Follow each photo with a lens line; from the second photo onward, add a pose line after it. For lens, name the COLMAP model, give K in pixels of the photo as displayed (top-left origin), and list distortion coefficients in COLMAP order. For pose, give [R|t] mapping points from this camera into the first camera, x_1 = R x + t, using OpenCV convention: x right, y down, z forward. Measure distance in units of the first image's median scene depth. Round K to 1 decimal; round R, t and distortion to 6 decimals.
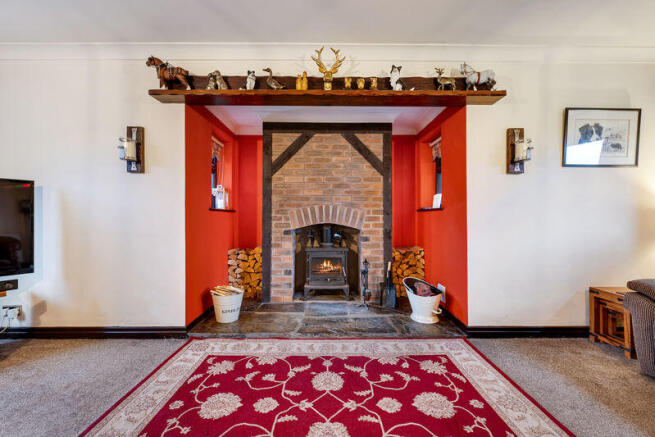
lens RADIAL K [[262.6, 0, 325.0], [0, 262.6, 217.2], [0, 0, 1]] dist [0.000332, -0.000085]
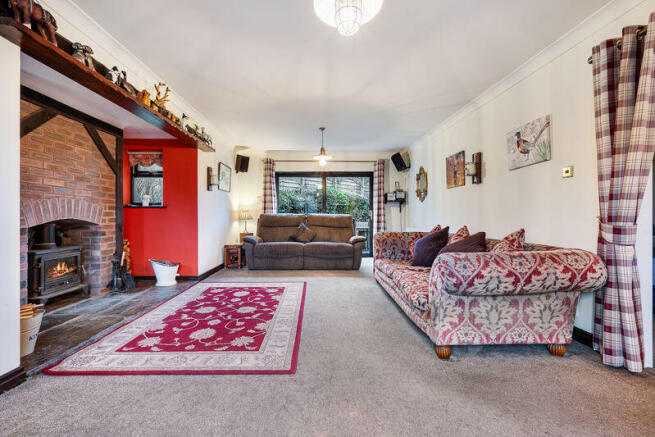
lens RADIAL K [[262.6, 0, 325.0], [0, 262.6, 217.2], [0, 0, 1]] dist [0.000332, -0.000085]
pose [[-0.021853, -0.009439, 0.999717, -0.915833], [-0.000767, 0.999955, 0.009425, 0.008301], [-0.999761, -0.000561, -0.021859, 0.150691]]
